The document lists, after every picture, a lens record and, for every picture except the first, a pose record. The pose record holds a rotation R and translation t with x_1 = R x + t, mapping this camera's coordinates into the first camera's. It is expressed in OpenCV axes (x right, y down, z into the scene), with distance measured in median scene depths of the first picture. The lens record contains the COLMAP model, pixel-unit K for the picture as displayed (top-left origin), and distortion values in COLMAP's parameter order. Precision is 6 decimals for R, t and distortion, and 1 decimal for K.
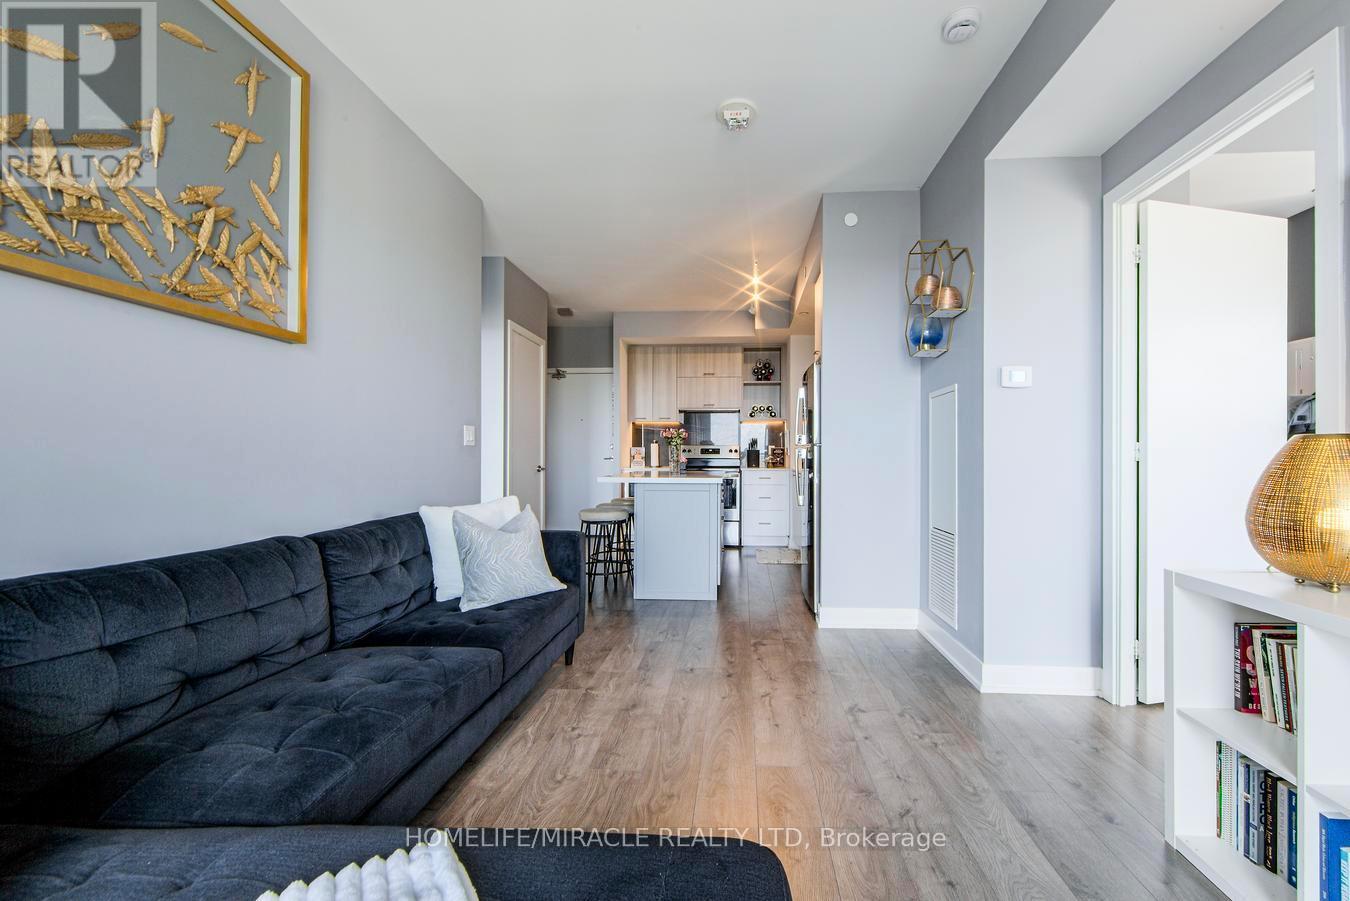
lens RADIAL K [[543.3, 0, 700.6], [0, 543.3, 456.1], [0, 0, 1]] dist [0.010404, -0.002074]
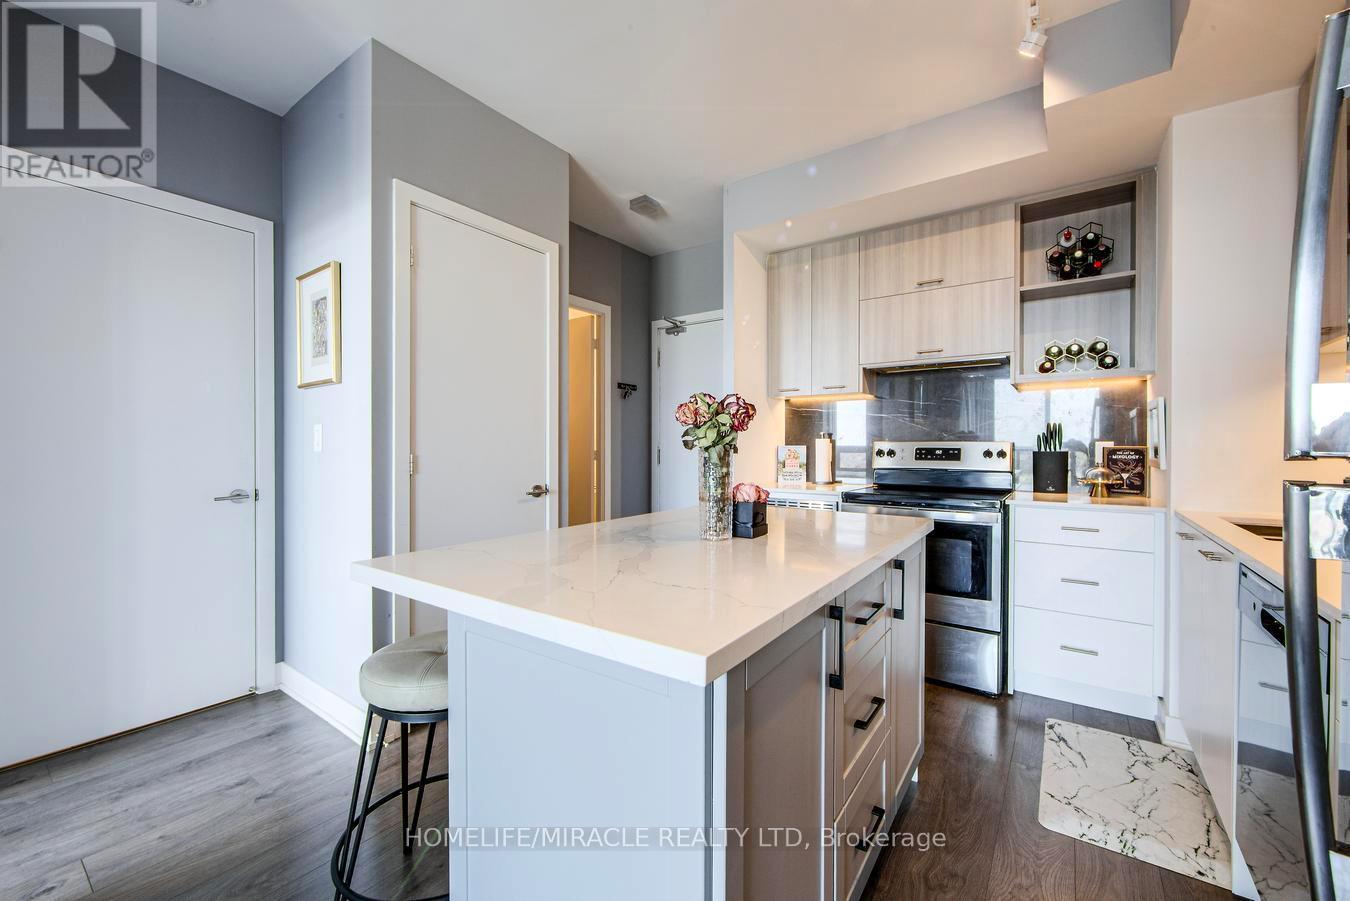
lens RADIAL K [[543.3, 0, 688.7], [0, 543.3, 450.8], [0, 0, 1]] dist [0.010404, -0.002074]
pose [[0.860672, 0.003633, -0.509147, 0.105522], [-0.001001, 0.999985, 0.005445, -0.020921], [0.509159, -0.004176, 0.860662, 0.733573]]
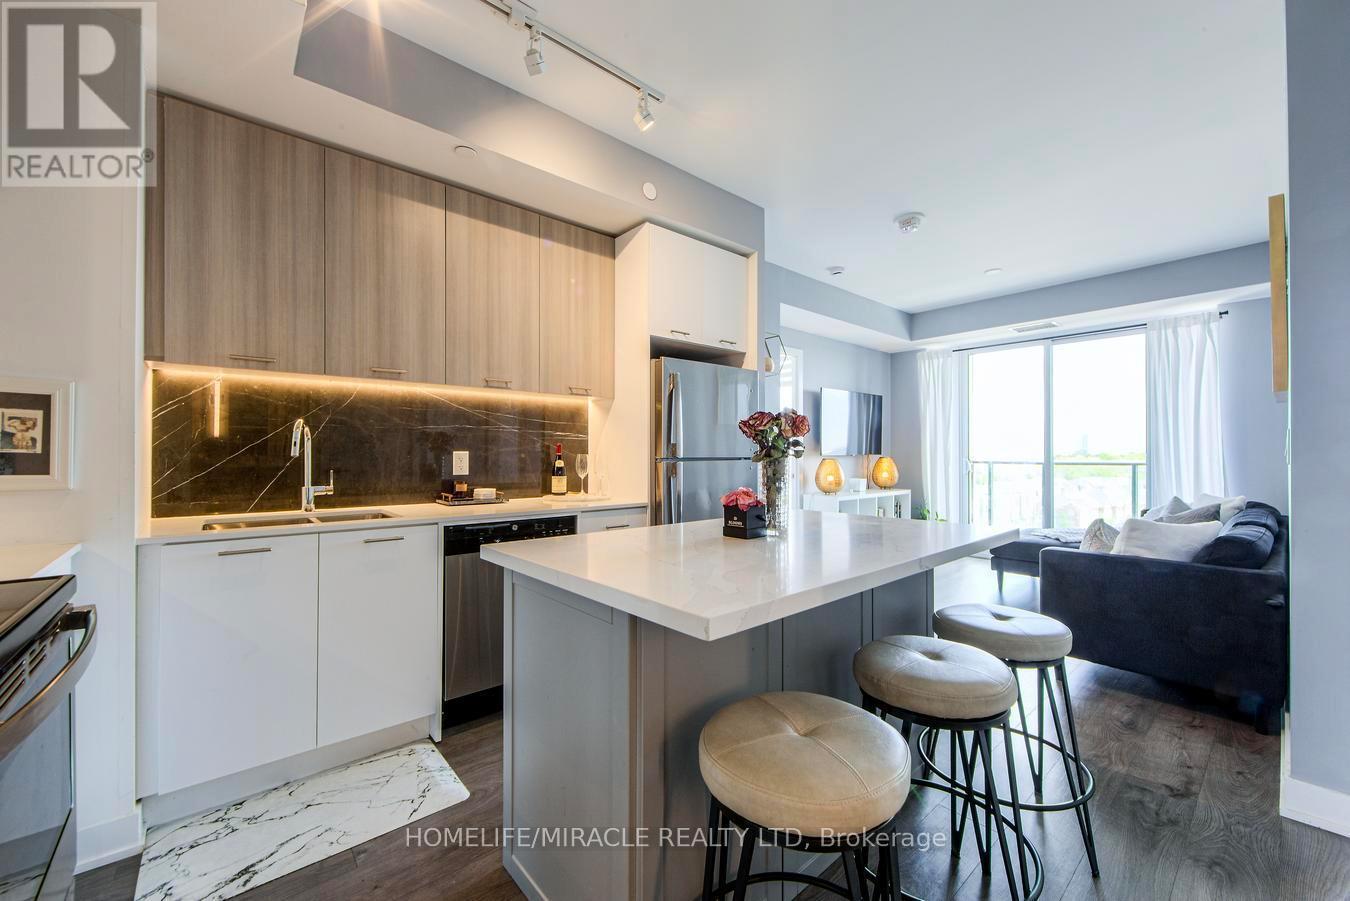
lens RADIAL K [[543.3, 0, 695.5], [0, 543.3, 452.2], [0, 0, 1]] dist [0.010404, -0.002074]
pose [[-0.727204, 0.000652, 0.686421, -0.275742], [-0.000161, 0.999999, -0.001119, -0.023598], [-0.686421, -0.000924, -0.727204, 1.341635]]
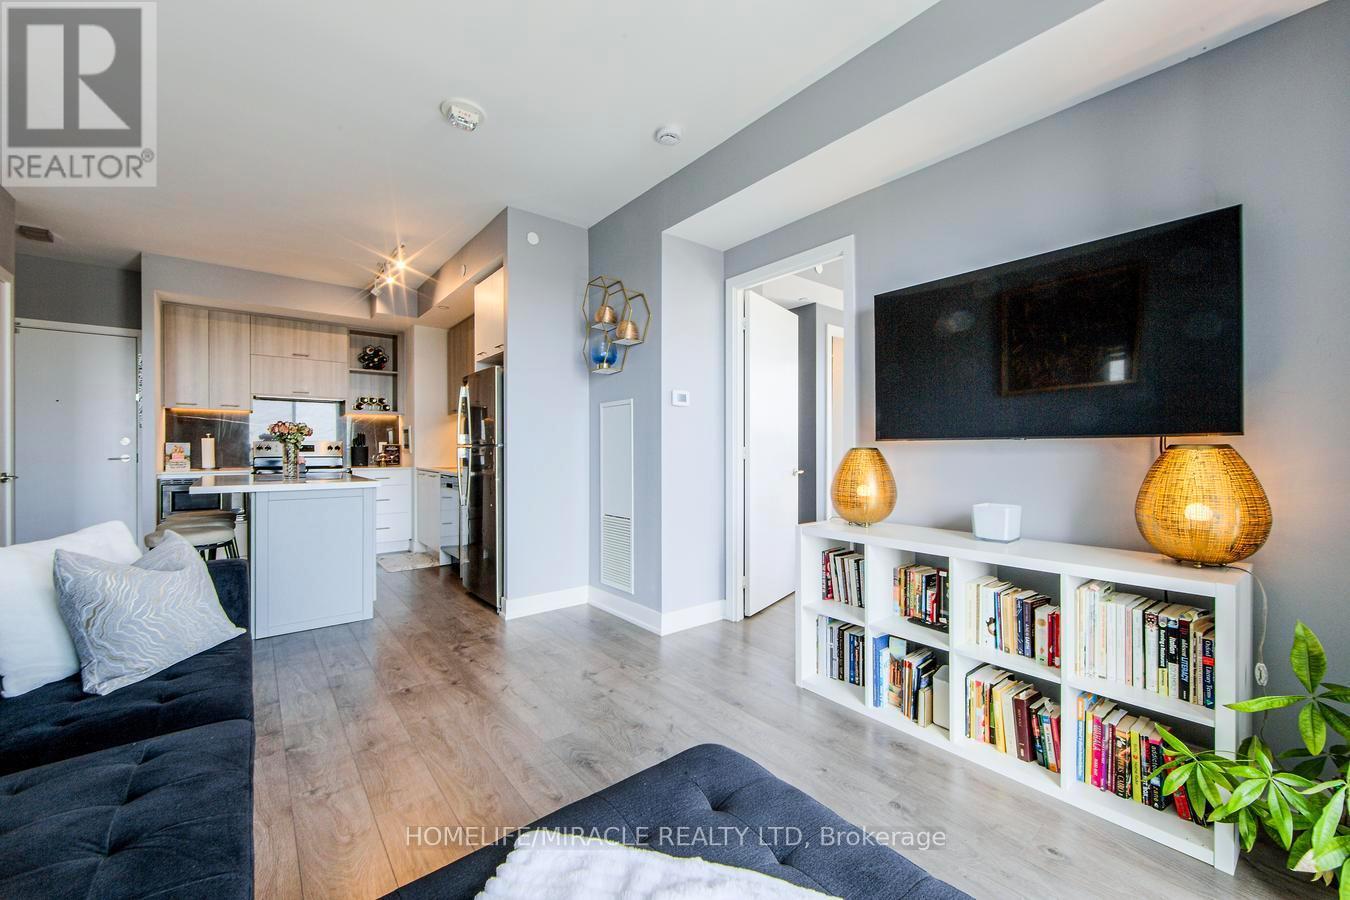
lens RADIAL K [[543.3, 0, 679.8], [0, 543.3, 452.3], [0, 0, 1]] dist [0.010404, -0.002074]
pose [[0.734680, -0.006719, 0.678381, -0.179716], [0.002942, 0.999973, 0.006718, -0.010470], [-0.678408, -0.002940, 0.734680, 0.002932]]
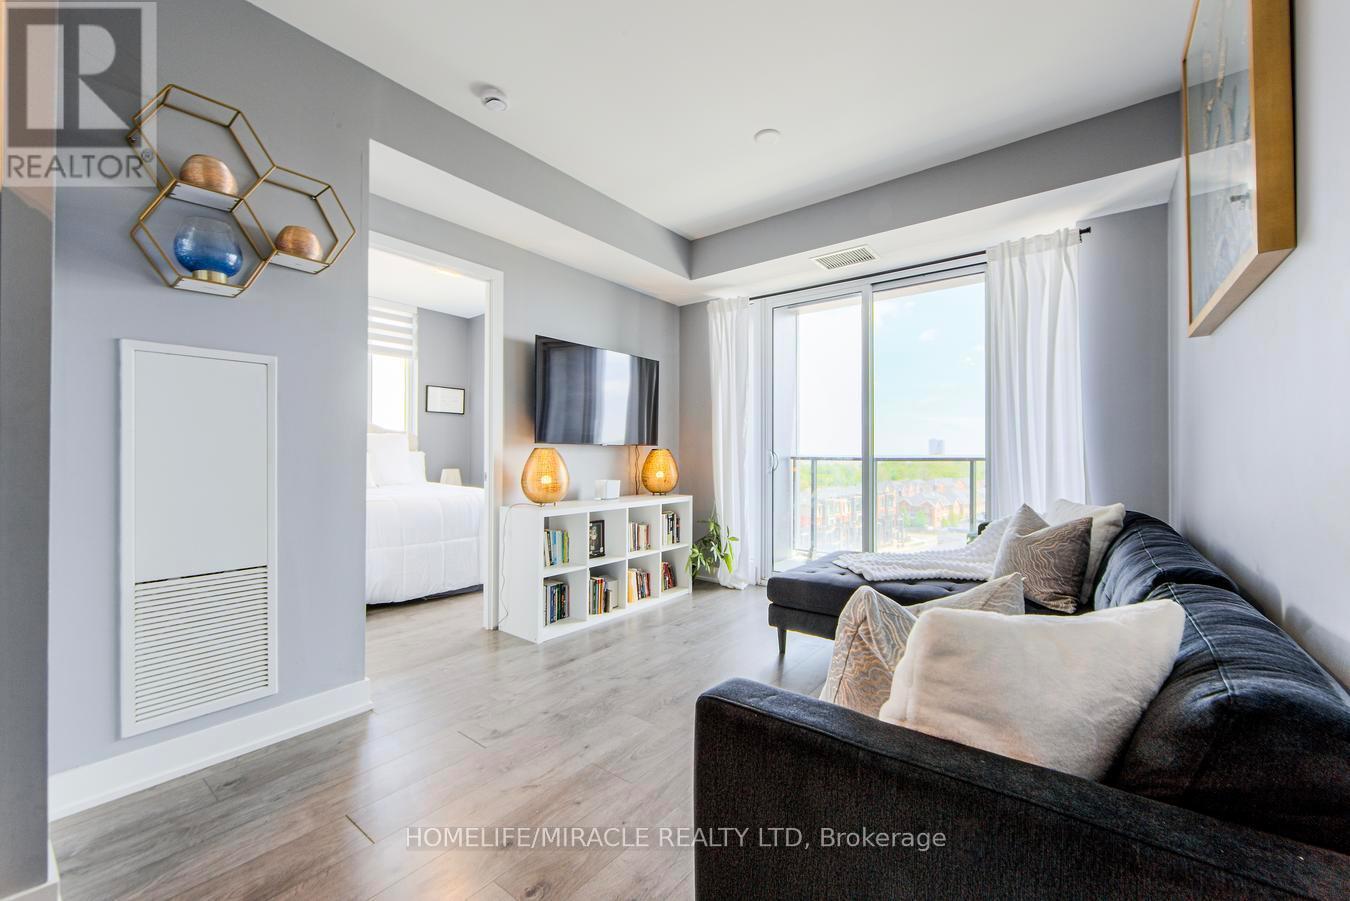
lens RADIAL K [[543.3, 0, 702.9], [0, 543.3, 452.9], [0, 0, 1]] dist [0.010404, -0.002074]
pose [[-0.854016, 0.000382, 0.520247, -0.240428], [-0.003041, 0.999979, -0.005727, -0.000989], [-0.520239, -0.006474, -0.853996, 0.792738]]
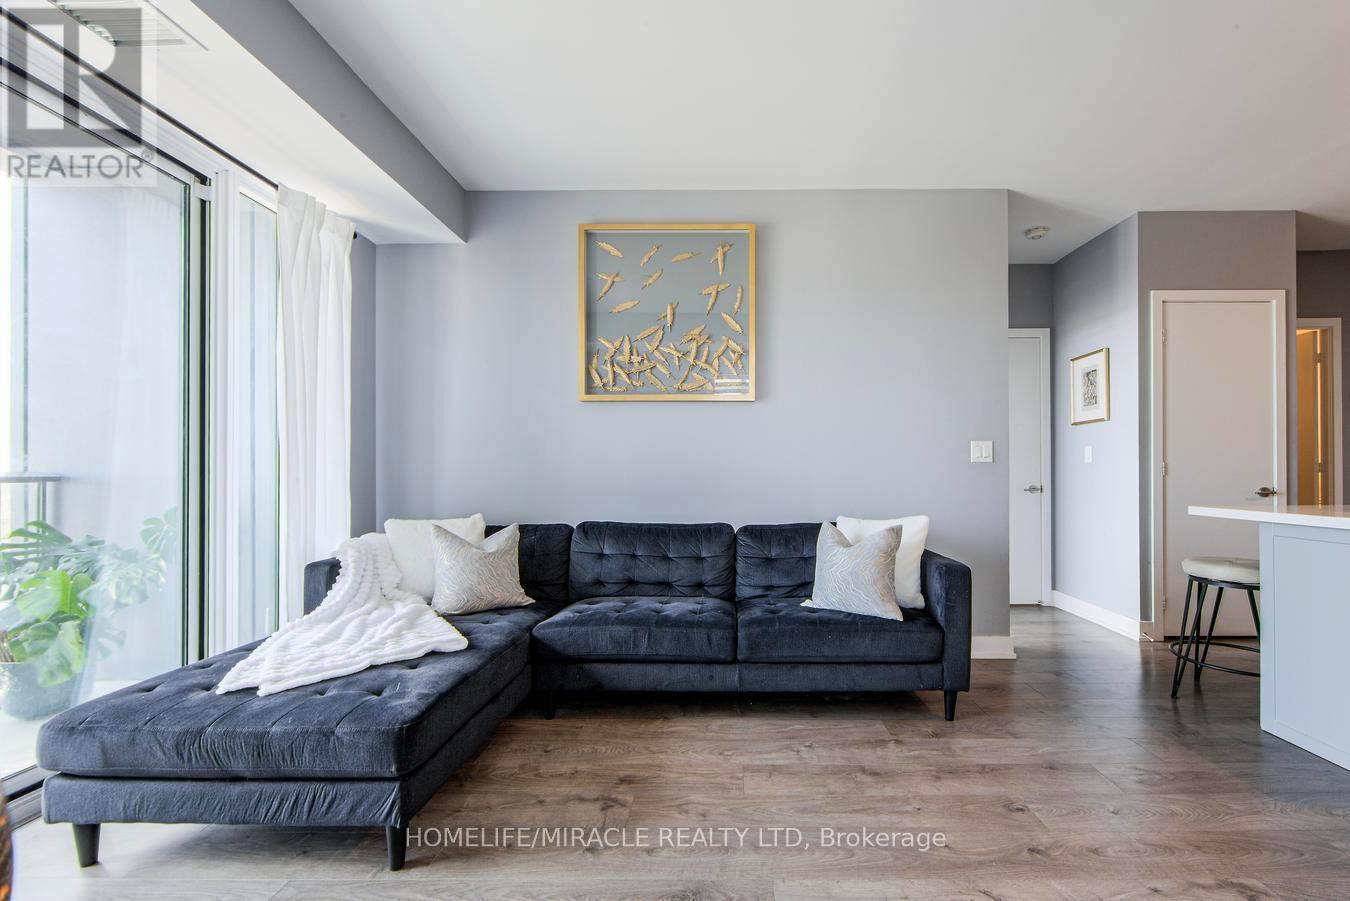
lens RADIAL K [[543.3, 0, 733.0], [0, 543.3, 469.4], [0, 0, 1]] dist [0.010404, -0.002074]
pose [[0.084049, -0.006130, -0.996443, 0.353924], [0.002421, 0.999979, -0.005948, -0.001855], [0.996459, -0.001913, 0.084062, 0.362457]]
